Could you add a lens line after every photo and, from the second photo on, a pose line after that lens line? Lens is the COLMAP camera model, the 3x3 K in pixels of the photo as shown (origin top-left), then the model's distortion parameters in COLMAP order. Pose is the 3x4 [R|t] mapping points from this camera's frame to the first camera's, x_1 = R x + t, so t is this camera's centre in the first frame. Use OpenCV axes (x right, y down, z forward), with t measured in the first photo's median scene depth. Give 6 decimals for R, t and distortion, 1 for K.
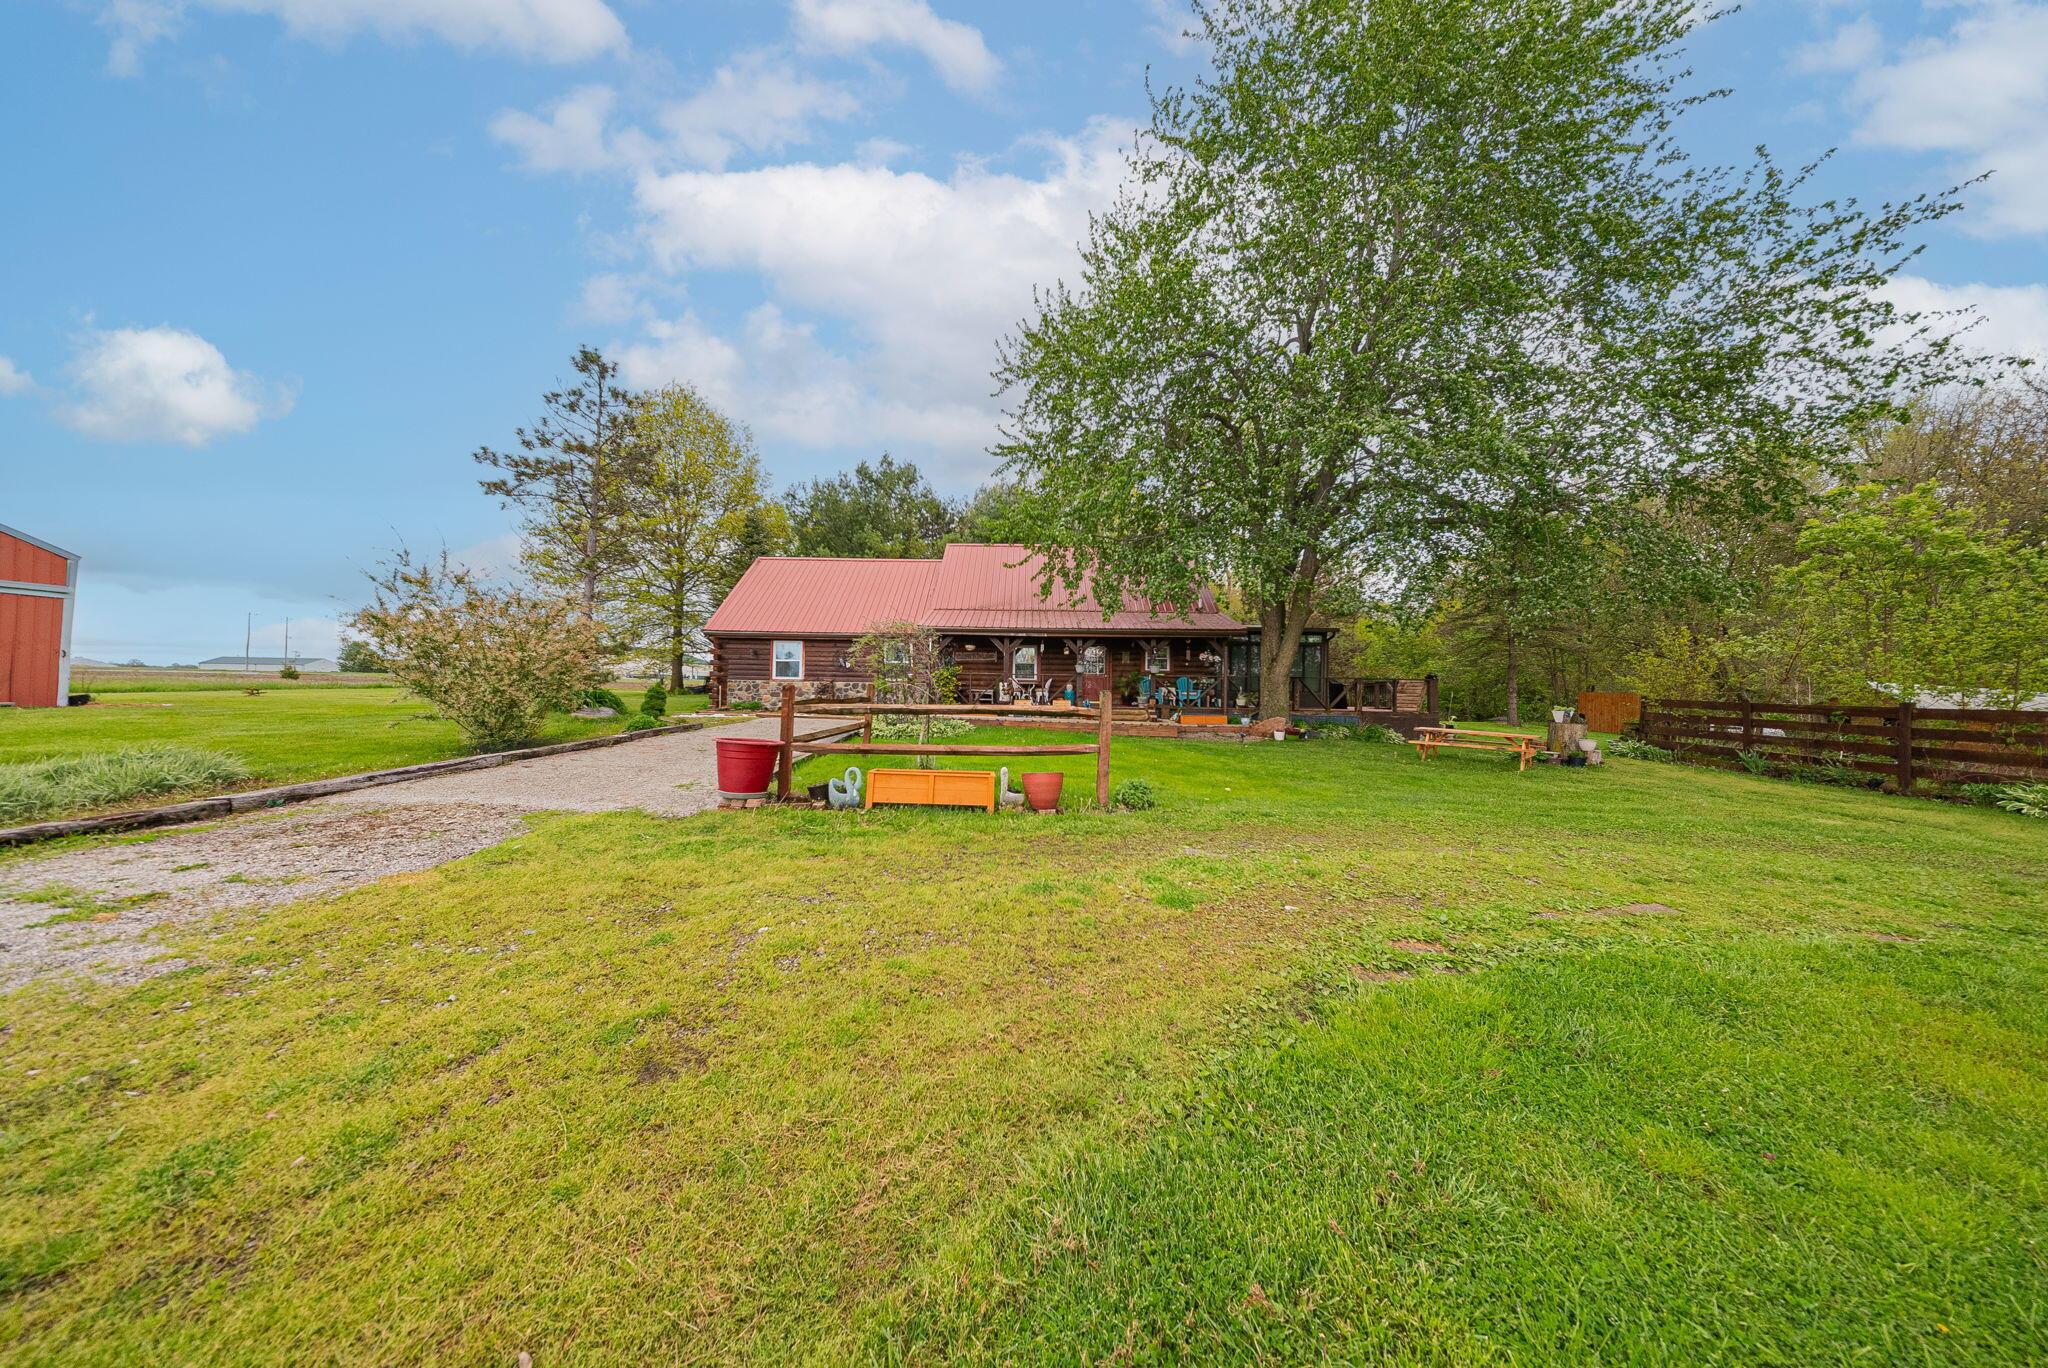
lens RADIAL K [[622.1, 0, 1011.7], [0, 622.1, 680.9], [0, 0, 1]] dist [-0.001597, -0.000138]
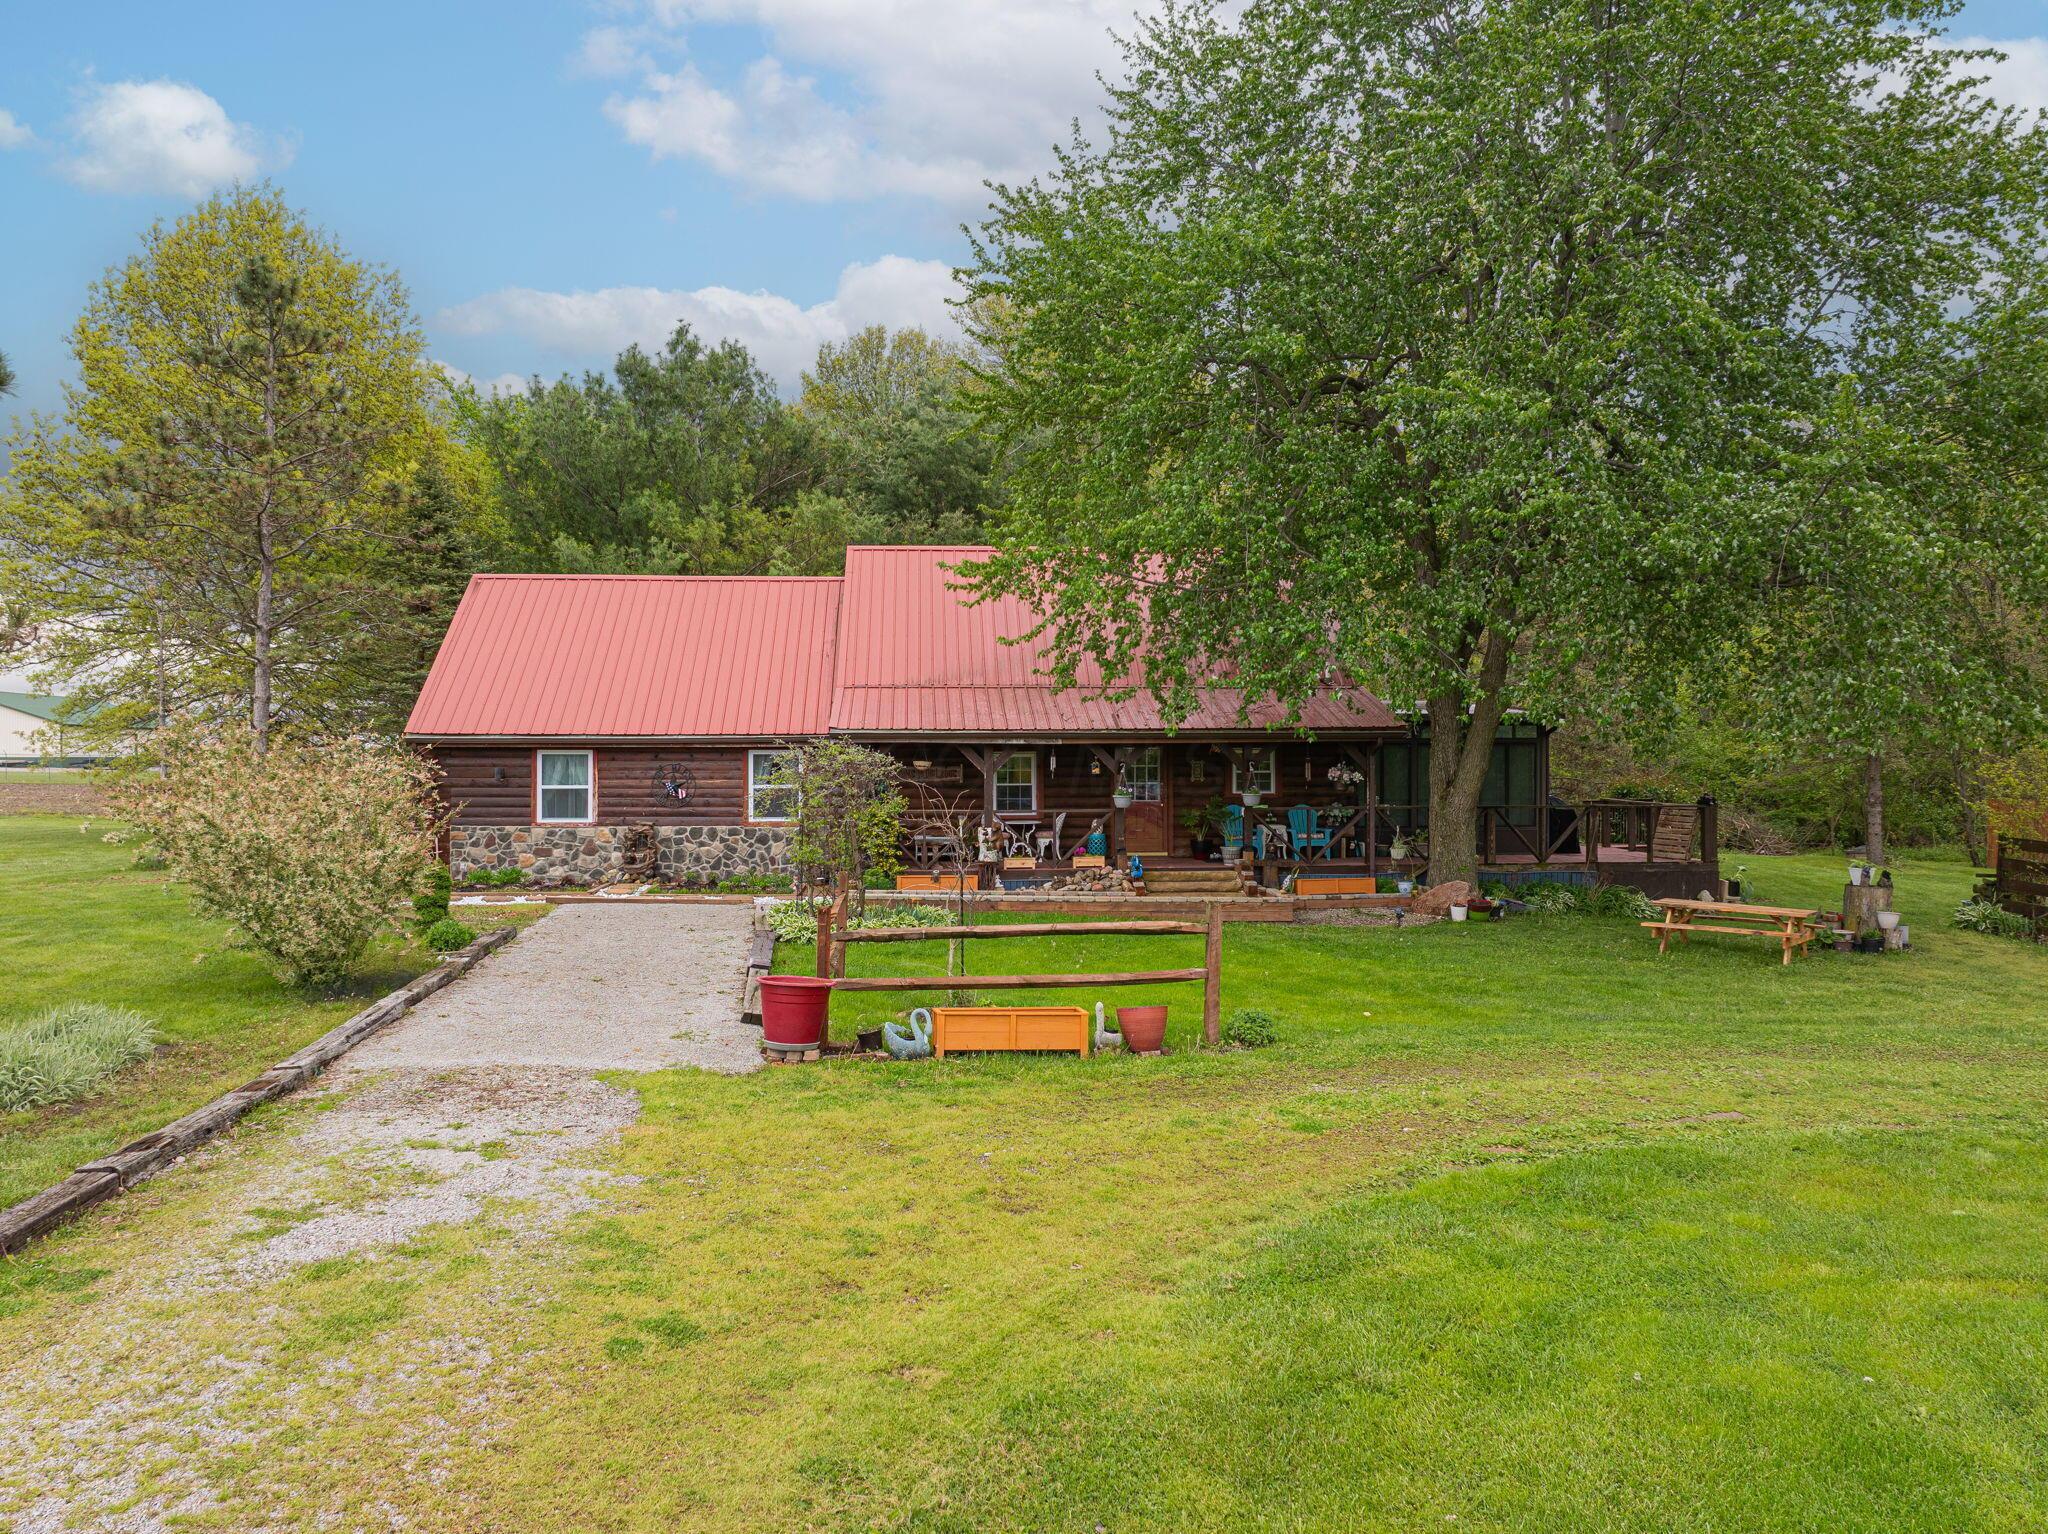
lens RADIAL K [[1436.3, 0, 1024.9], [0, 1436.3, 772.9], [0, 0, 1]] dist [-0.045248, -0.004042]
pose [[0.996226, -0.020714, 0.084285, -0.090514], [0.019729, 0.999727, 0.012508, -0.065787], [-0.084521, -0.010798, 0.996363, -0.305757]]
